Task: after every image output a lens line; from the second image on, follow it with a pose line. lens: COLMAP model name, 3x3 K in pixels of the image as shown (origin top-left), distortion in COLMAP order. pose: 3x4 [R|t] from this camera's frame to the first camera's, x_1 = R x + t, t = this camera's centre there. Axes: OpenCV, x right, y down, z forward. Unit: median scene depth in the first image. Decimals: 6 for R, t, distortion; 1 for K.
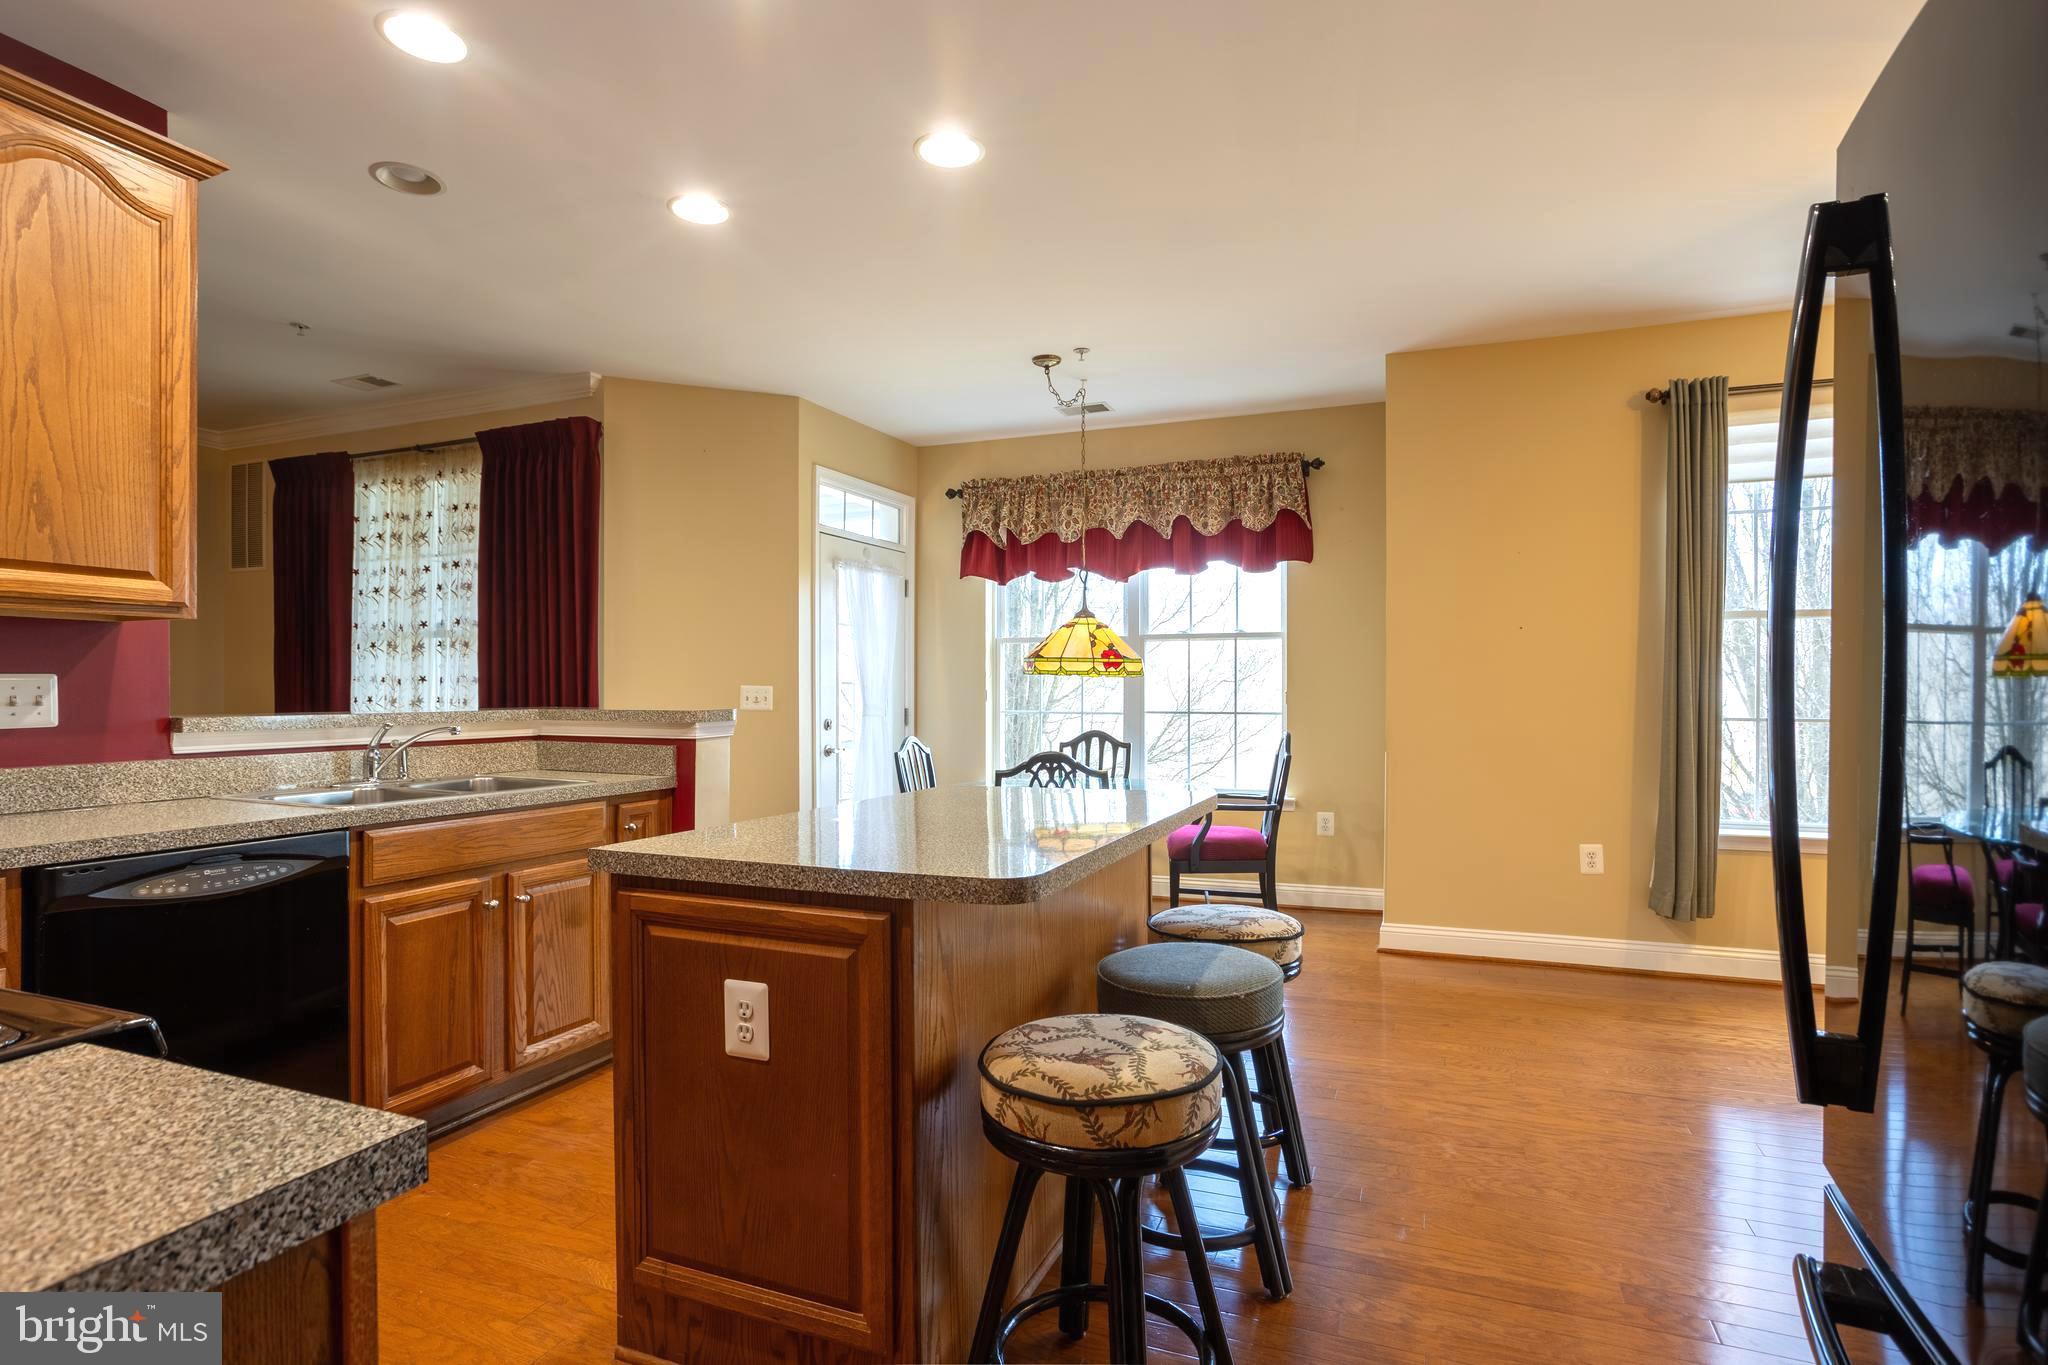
lens RADIAL K [[1031.6, 0, 1027.2], [0, 1031.6, 693.3], [0, 0, 1]] dist [-0.055220, 0.032236]
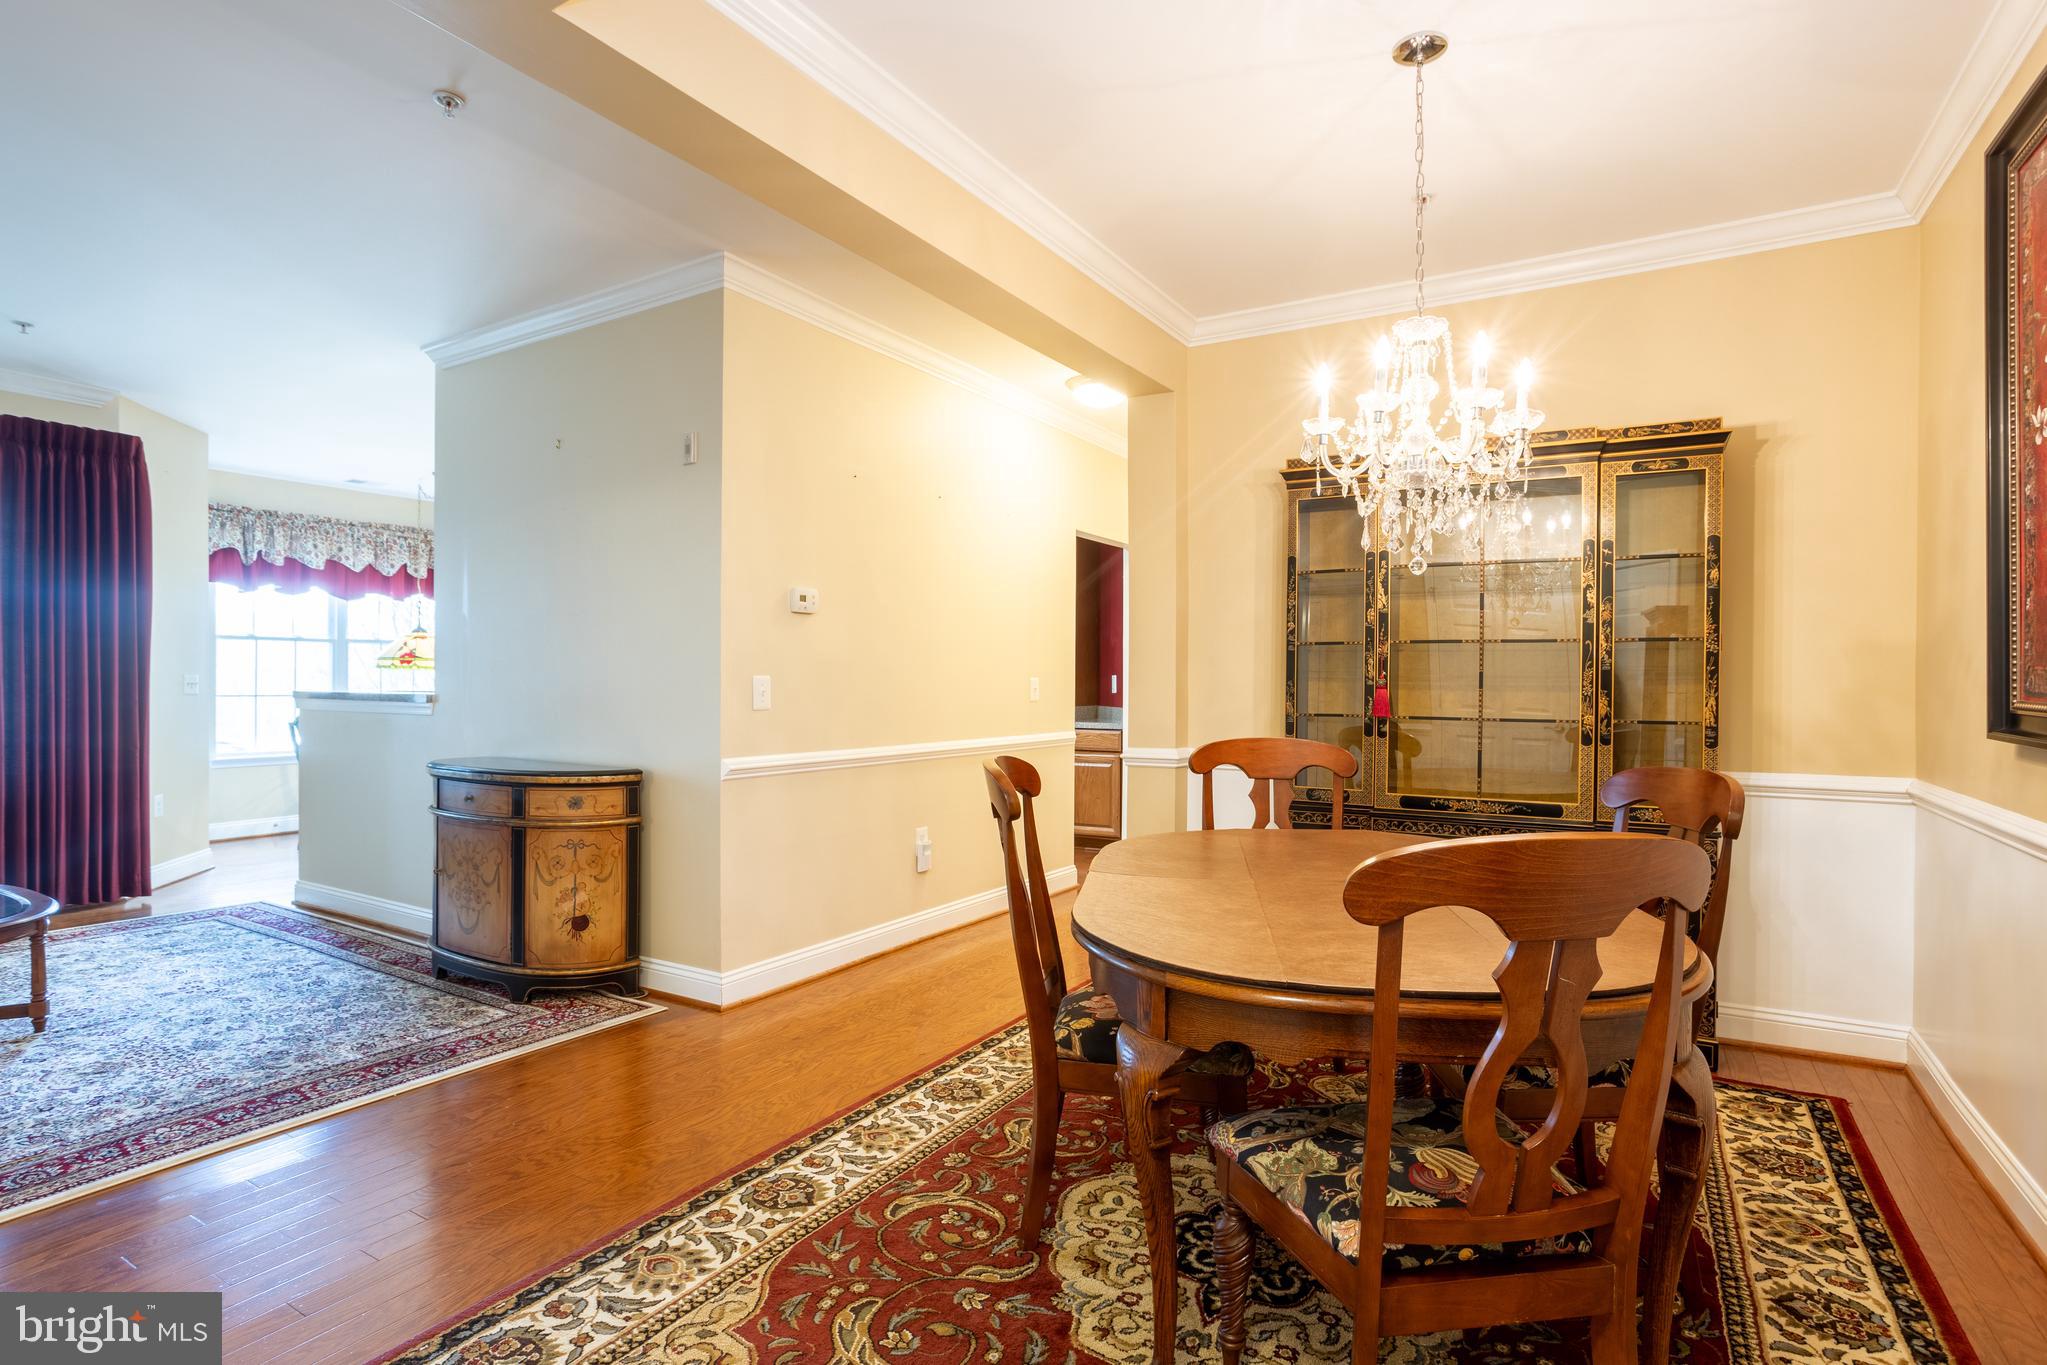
lens RADIAL K [[1031.1, 0, 1022.3], [0, 1031.1, 689.5], [0, 0, 1]] dist [-0.055220, 0.032236]
pose [[0.161243, -0.007243, 0.986888, -1.213541], [-0.001157, 0.999971, 0.007528, 0.000999], [-0.986914, -0.002356, 0.161230, -0.136569]]
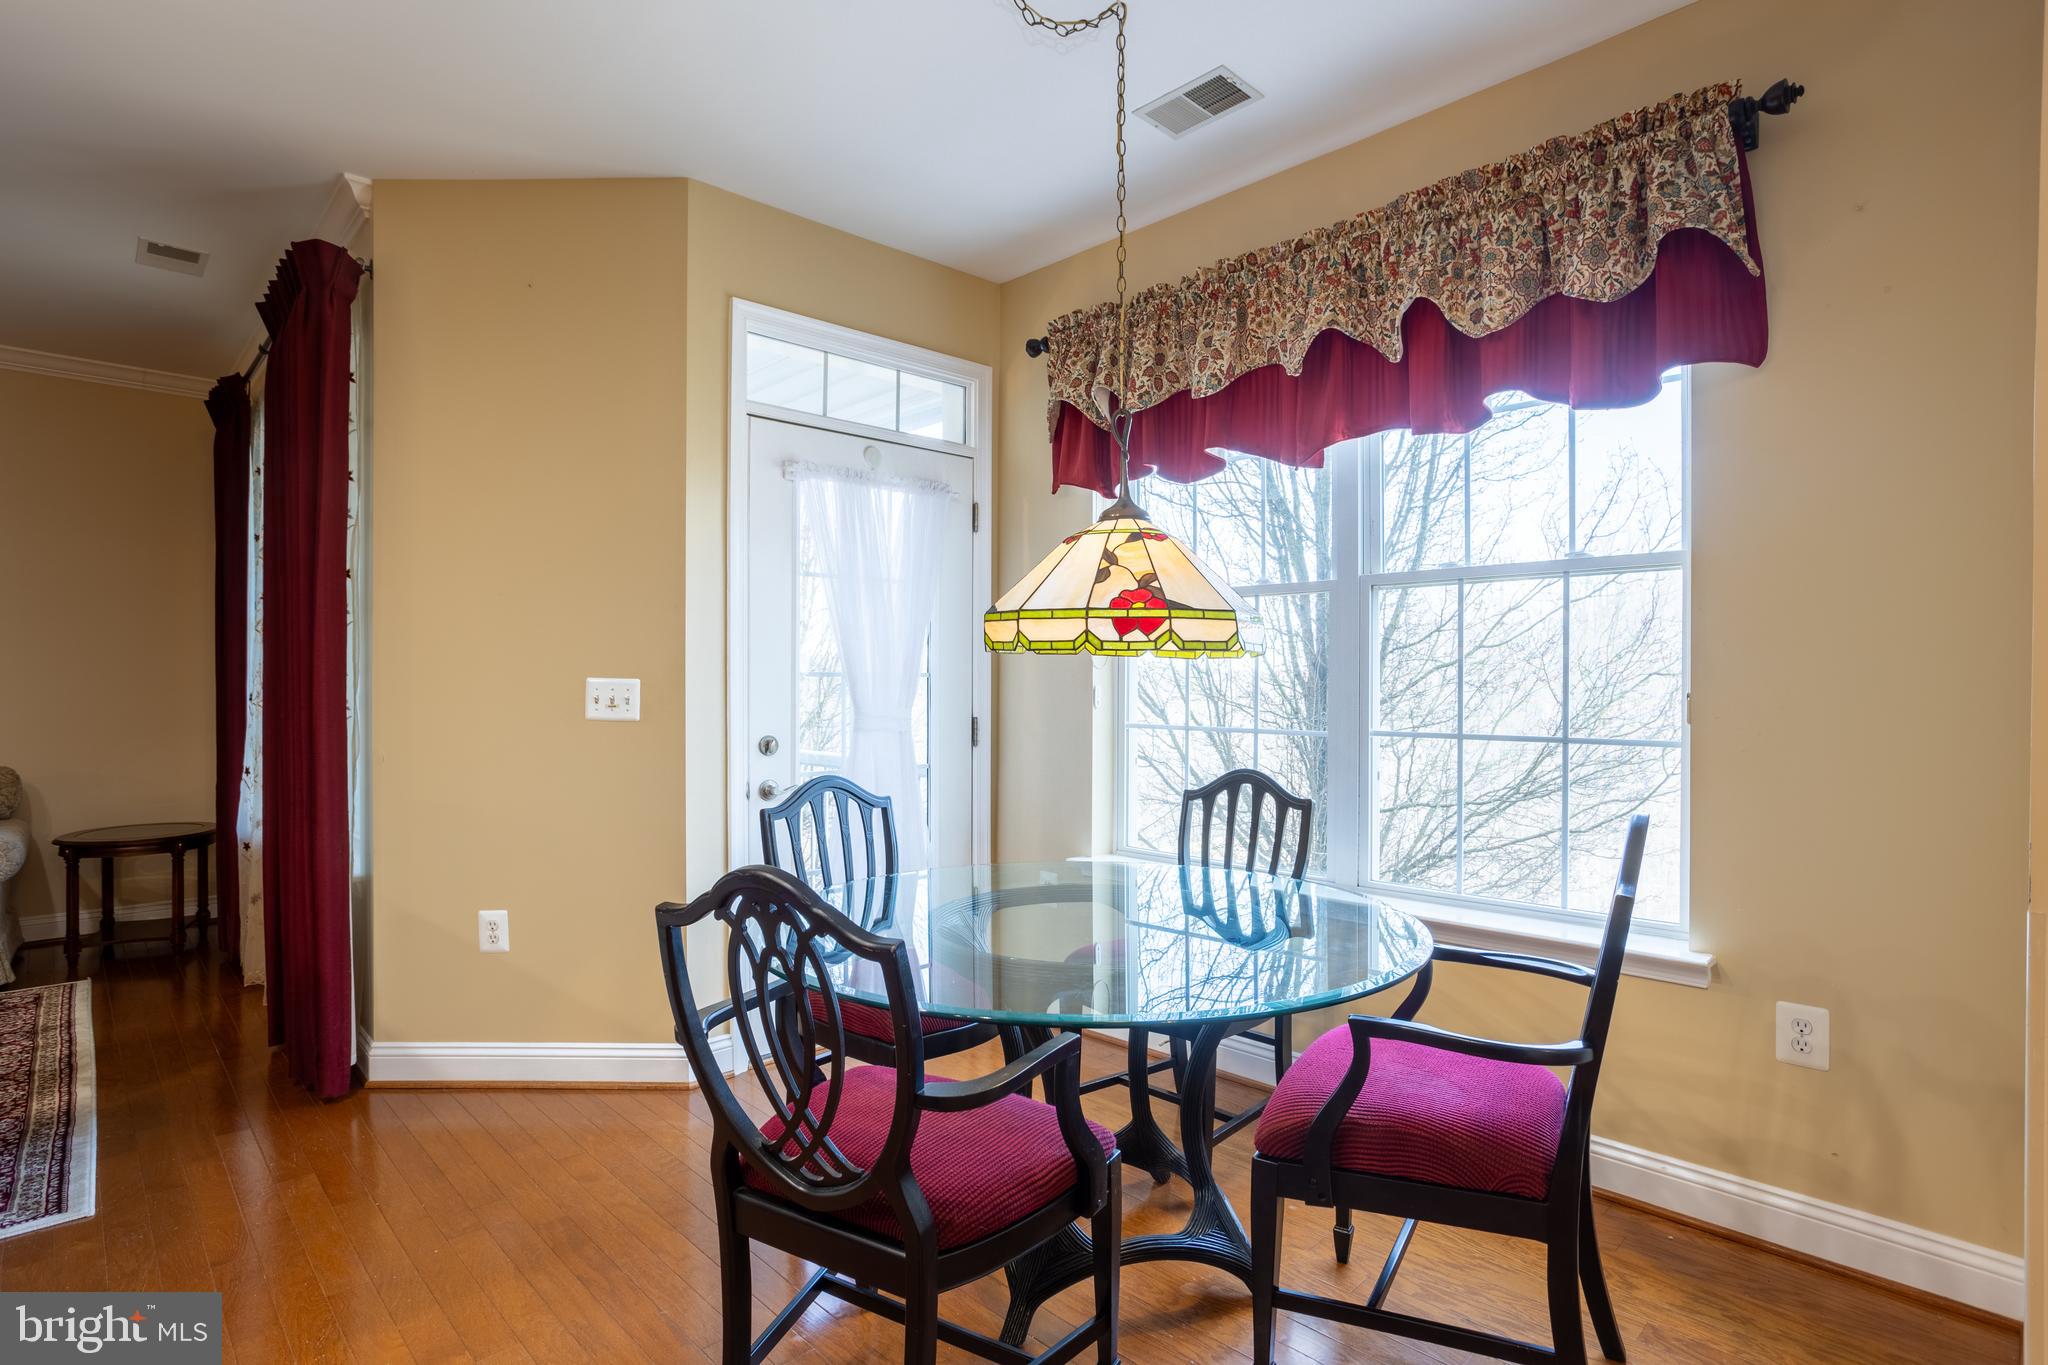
lens RADIAL K [[1031.6, 0, 1022.9], [0, 1031.6, 693.1], [0, 0, 1]] dist [-0.055220, 0.032236]
pose [[0.913448, 0.005591, -0.406916, 0.179340], [-0.005008, 0.999984, 0.002499, -0.001512], [0.406924, -0.000245, 0.913462, 0.541965]]
